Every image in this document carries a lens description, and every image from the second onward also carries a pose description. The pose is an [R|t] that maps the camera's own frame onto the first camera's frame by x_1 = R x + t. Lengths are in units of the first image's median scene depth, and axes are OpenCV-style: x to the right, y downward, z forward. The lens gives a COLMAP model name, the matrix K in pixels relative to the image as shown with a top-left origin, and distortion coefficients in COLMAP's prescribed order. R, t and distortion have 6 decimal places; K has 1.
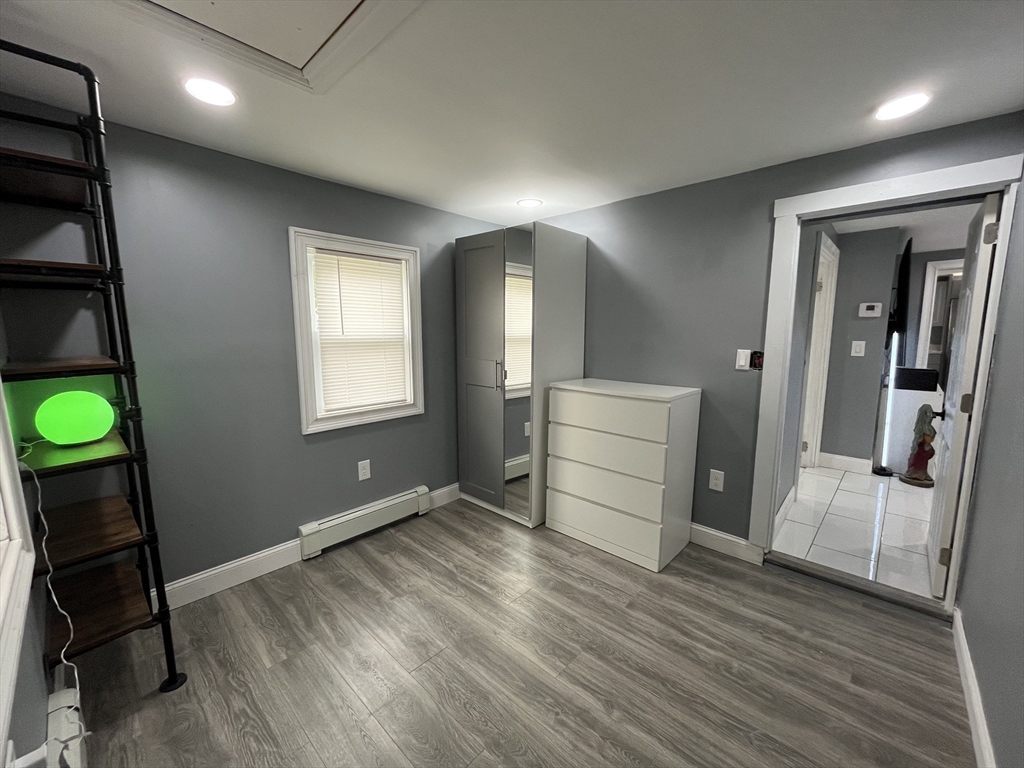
lens RADIAL K [[410.8, 0, 513.3], [0, 410.8, 380.4], [0, 0, 1]] dist [-0.005236, 0.000715]
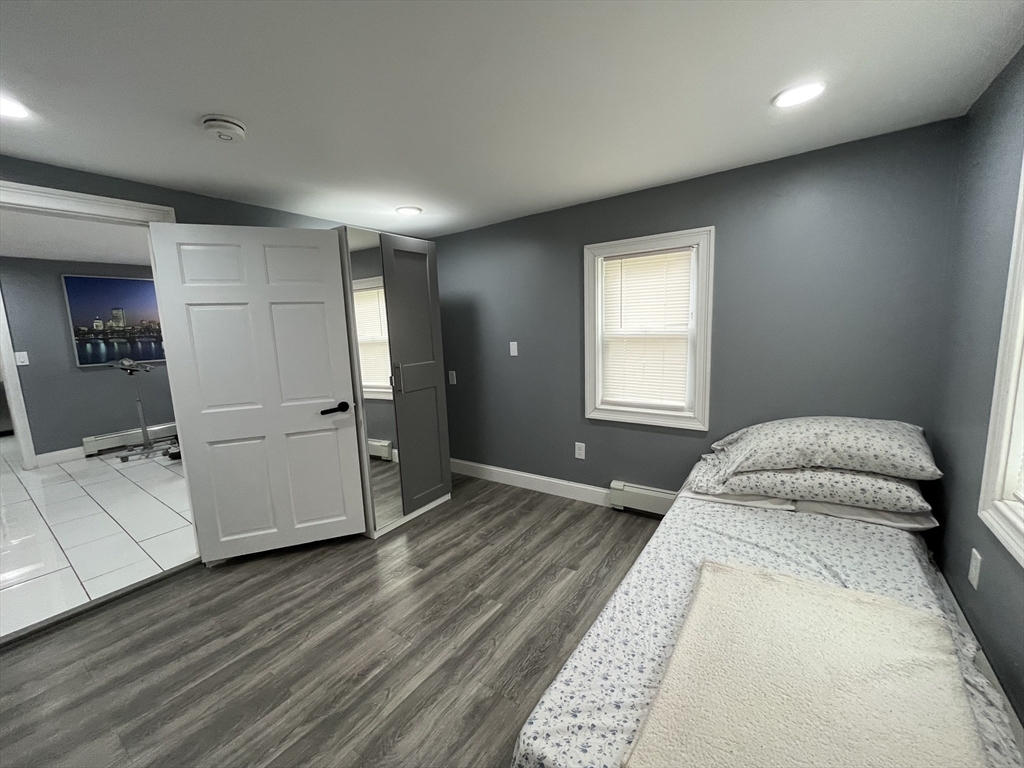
lens RADIAL K [[410.8, 0, 516.6], [0, 410.8, 380.7], [0, 0, 1]] dist [-0.005236, 0.000715]
pose [[-0.146914, -0.129476, 0.980639, -0.775104], [0.154493, 0.976225, 0.152039, -0.099983], [-0.977010, 0.173838, -0.123418, 0.725944]]
